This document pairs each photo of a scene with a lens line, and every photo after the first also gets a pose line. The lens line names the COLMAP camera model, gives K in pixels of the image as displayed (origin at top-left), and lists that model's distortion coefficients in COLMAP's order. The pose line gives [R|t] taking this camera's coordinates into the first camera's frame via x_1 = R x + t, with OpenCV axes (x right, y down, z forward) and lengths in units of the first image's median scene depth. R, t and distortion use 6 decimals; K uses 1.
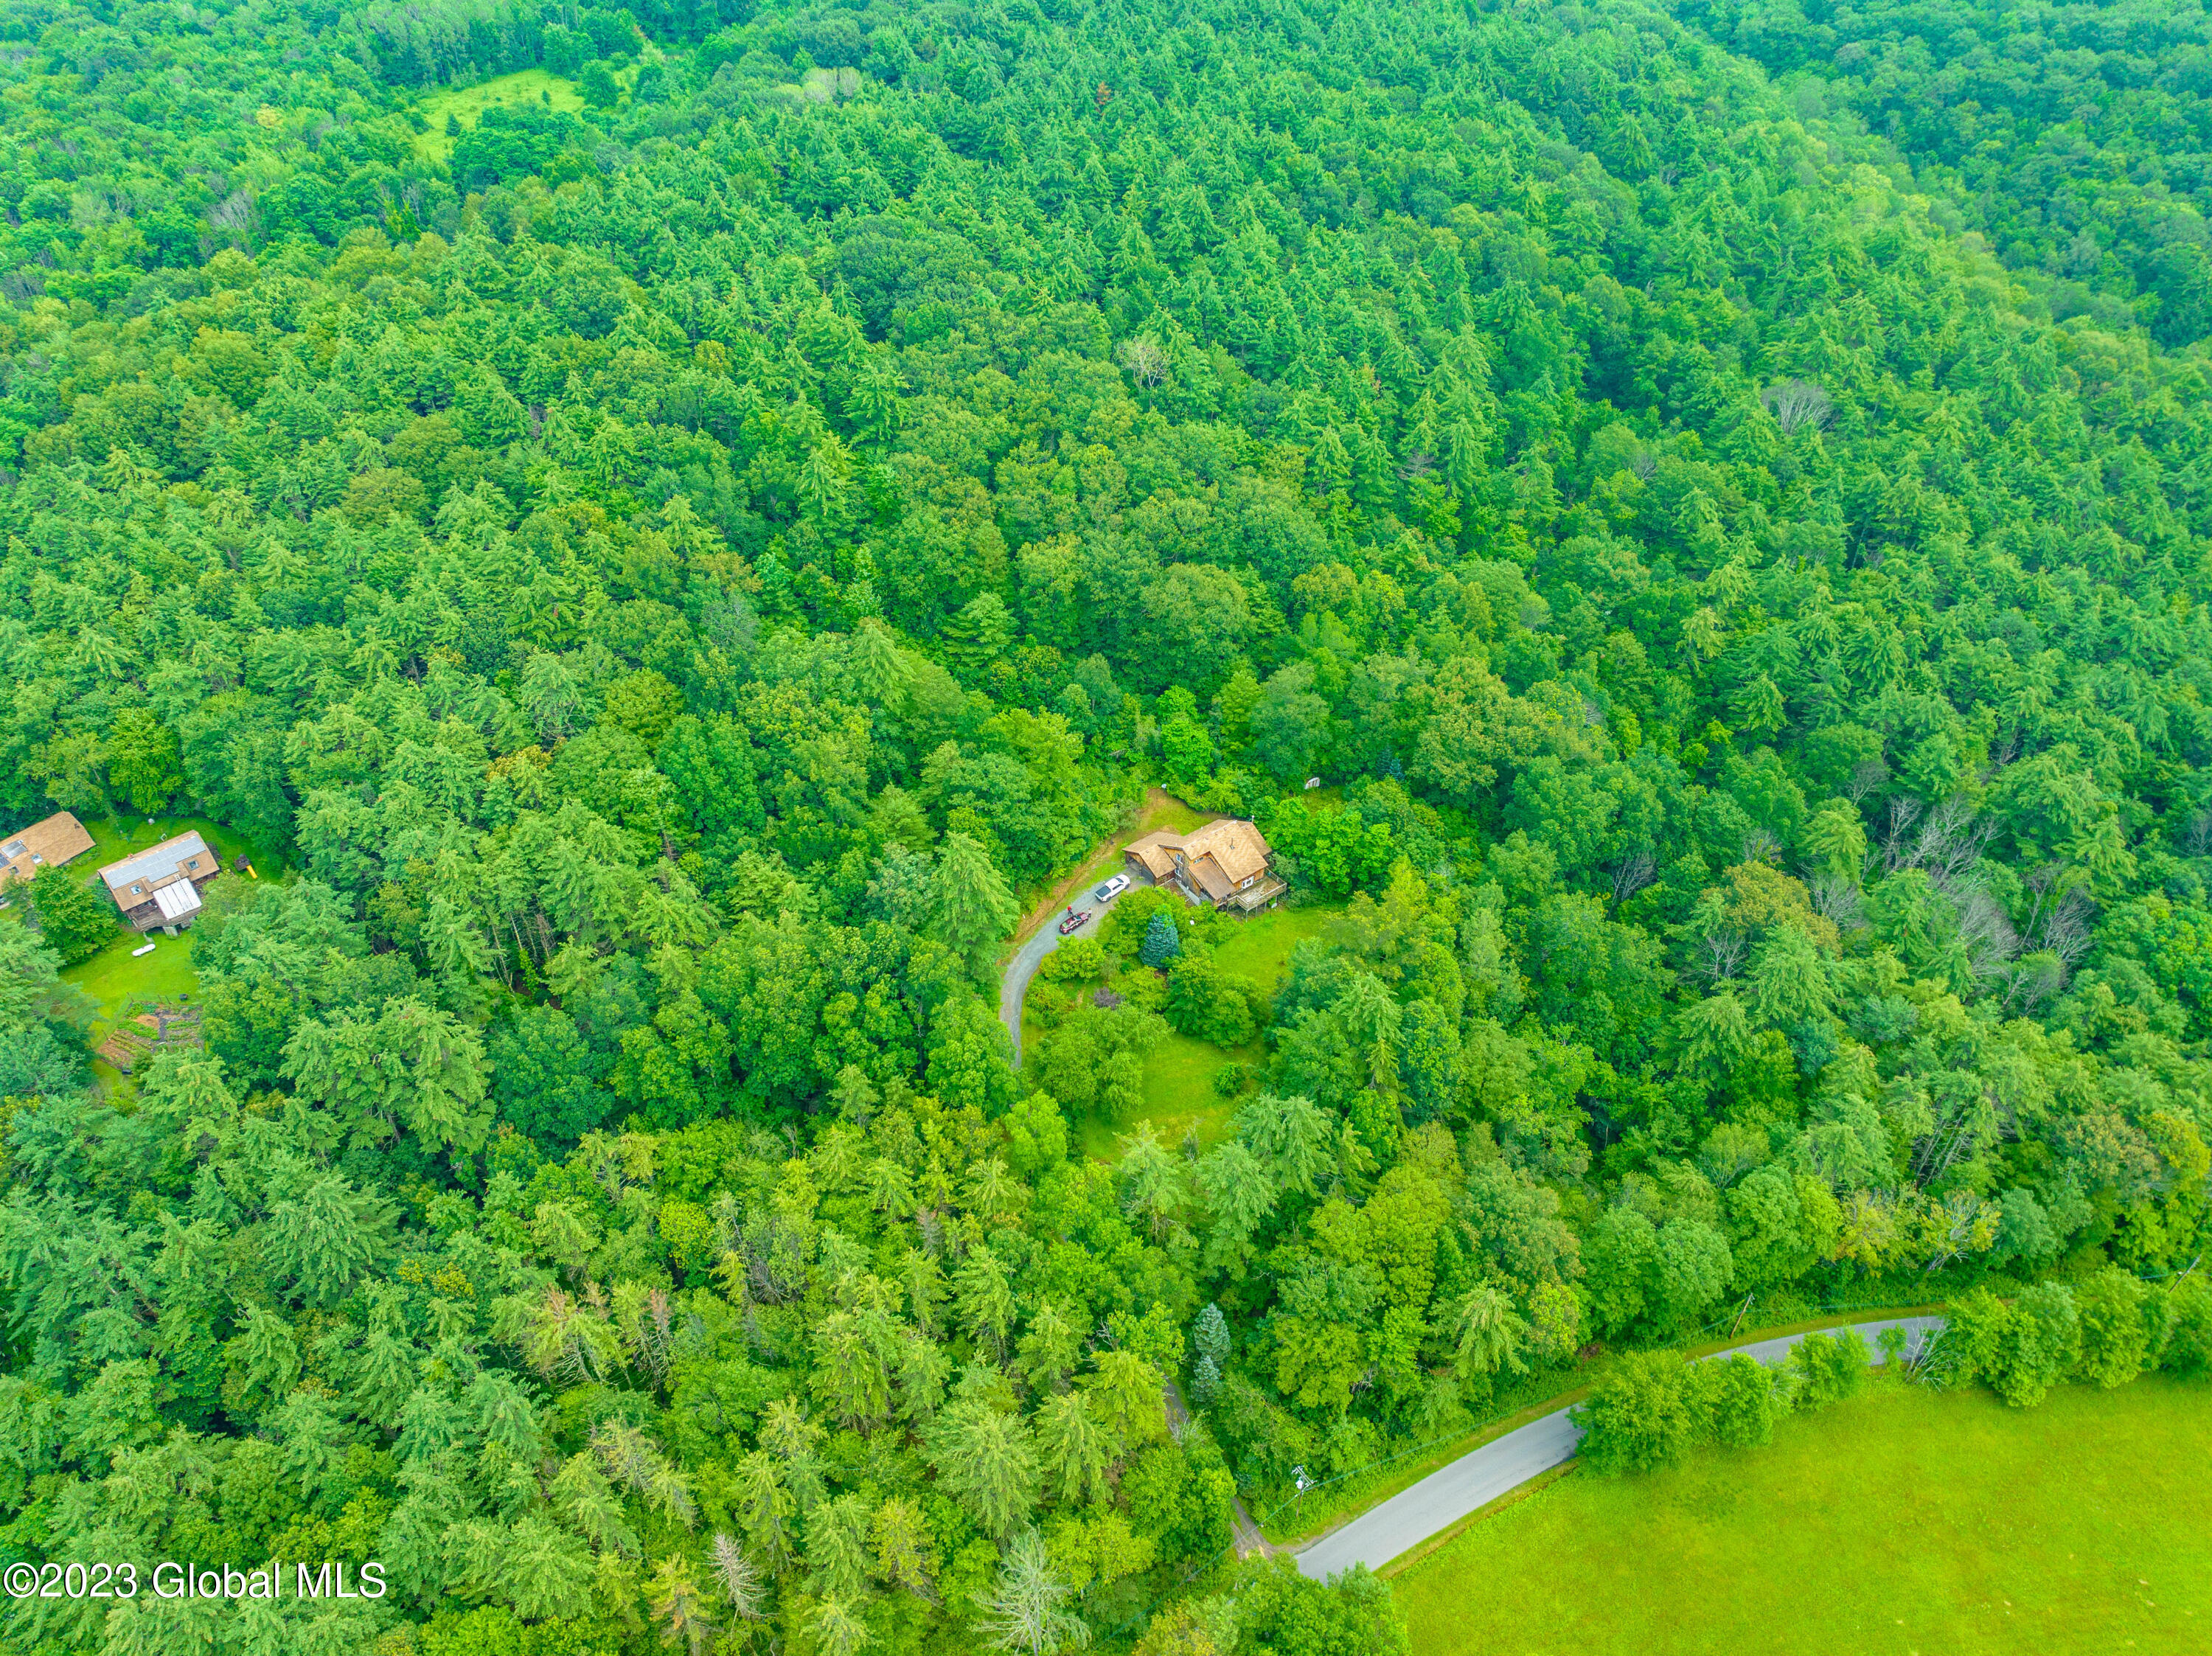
lens RADIAL K [[1574.8, 0, 1095.5], [0, 1574.8, 826.0], [0, 0, 1]] dist [-0.039976, 0.010798]
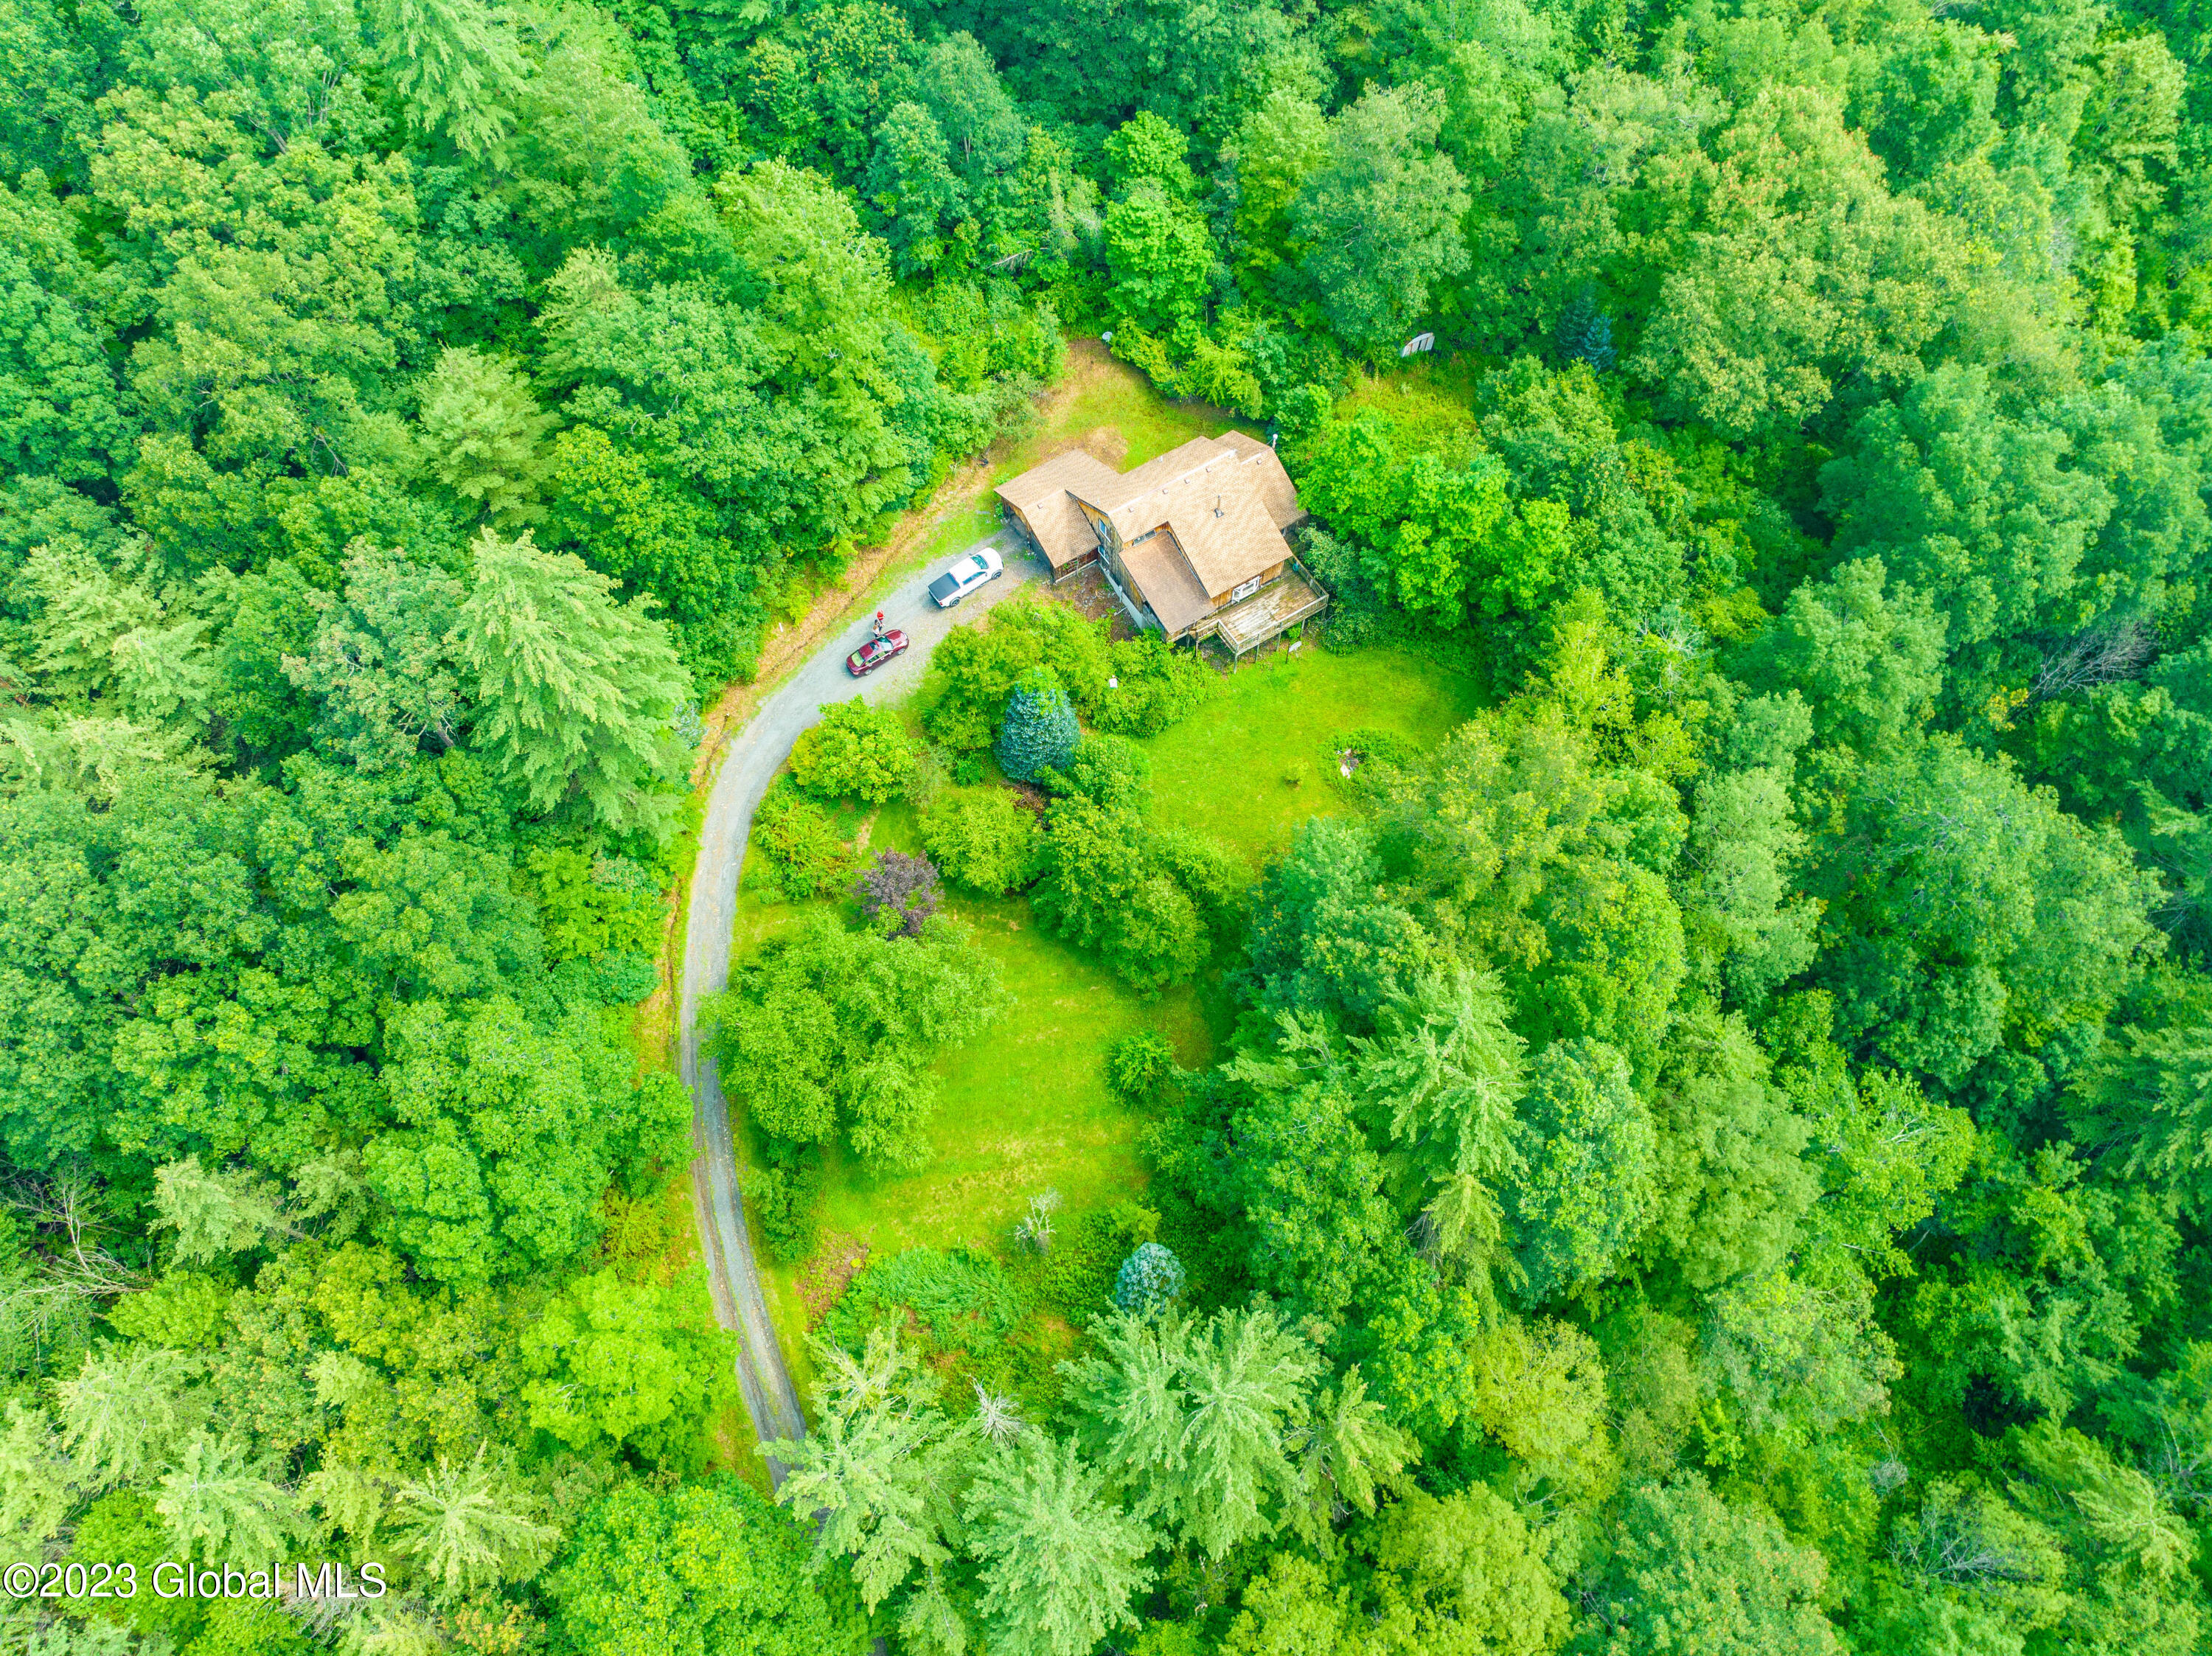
lens RADIAL K [[1574.8, 0, 1112.2], [0, 1574.8, 805.9], [0, 0, 1]] dist [-0.039976, 0.010798]
pose [[0.996287, 0.072945, -0.045720, 0.083954], [-0.049359, 0.919127, 0.390857, -0.088039], [0.070534, -0.387149, 0.919315, 0.543083]]
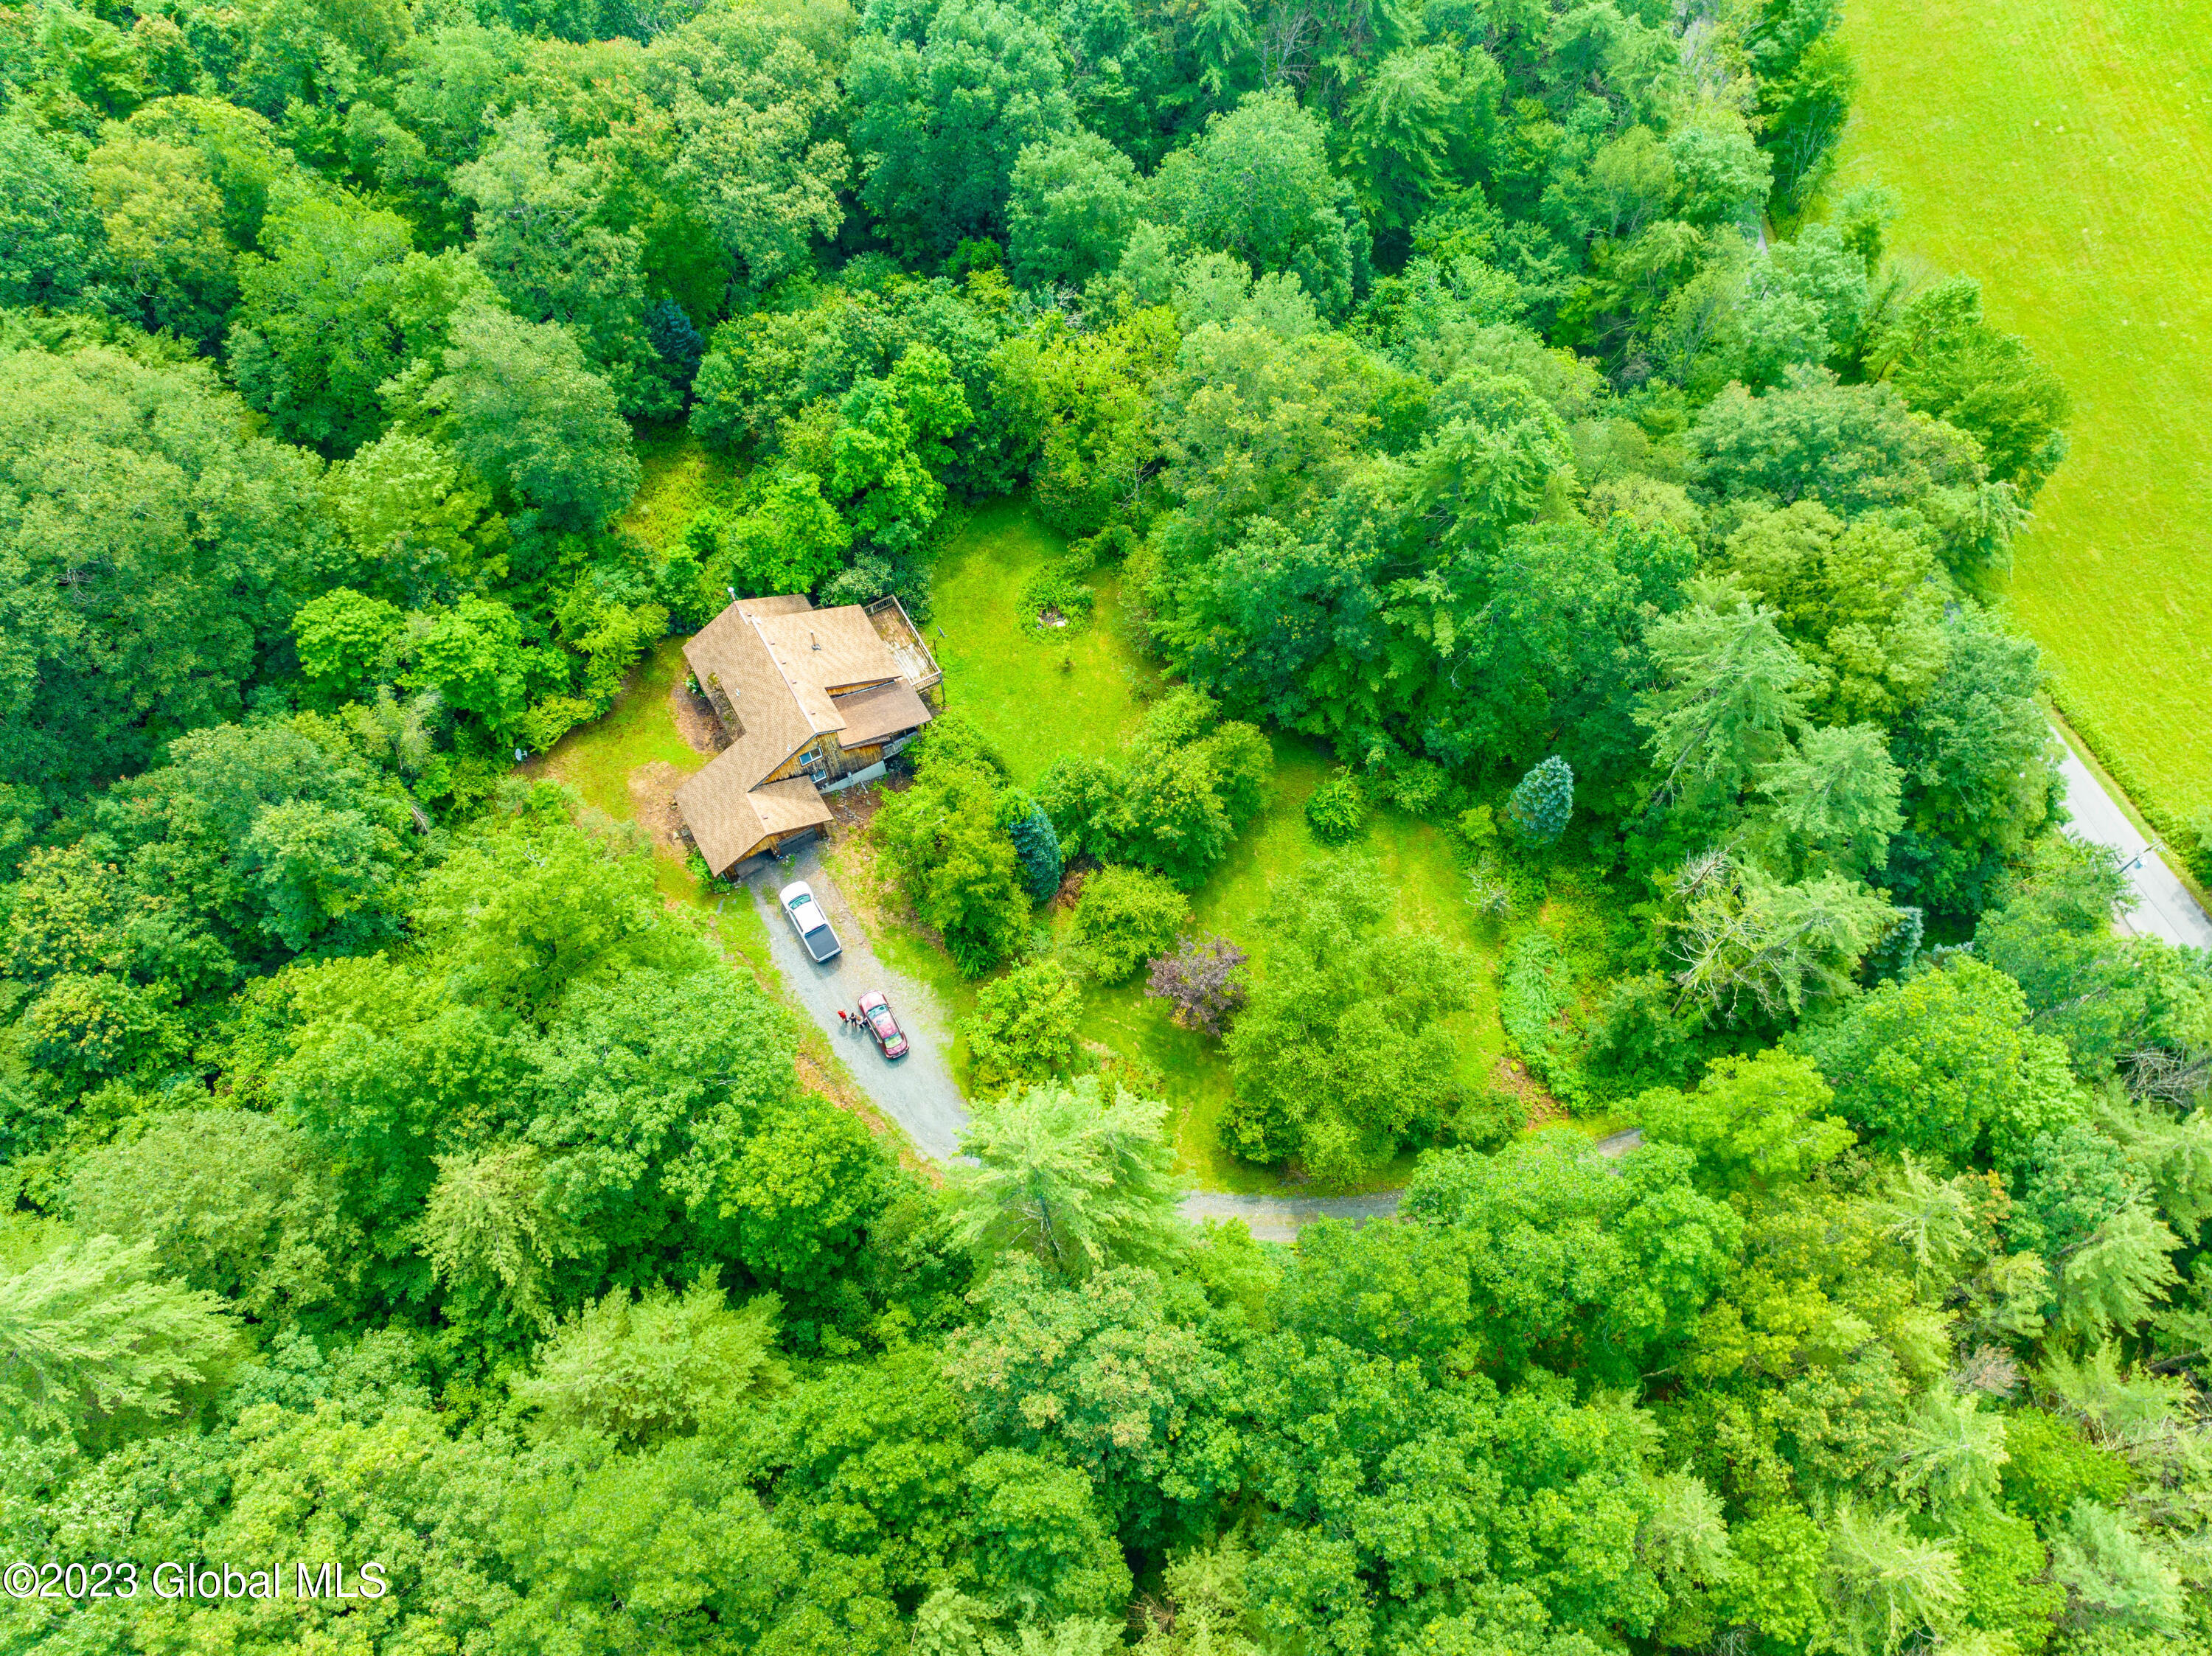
lens RADIAL K [[1574.8, 0, 1112.1], [0, 1574.8, 830.5], [0, 0, 1]] dist [-0.039976, 0.010798]
pose [[0.136046, -0.875998, 0.462731, -0.162975], [0.612298, 0.441534, 0.655850, -0.213946], [-0.778834, 0.194103, 0.596440, 0.677138]]
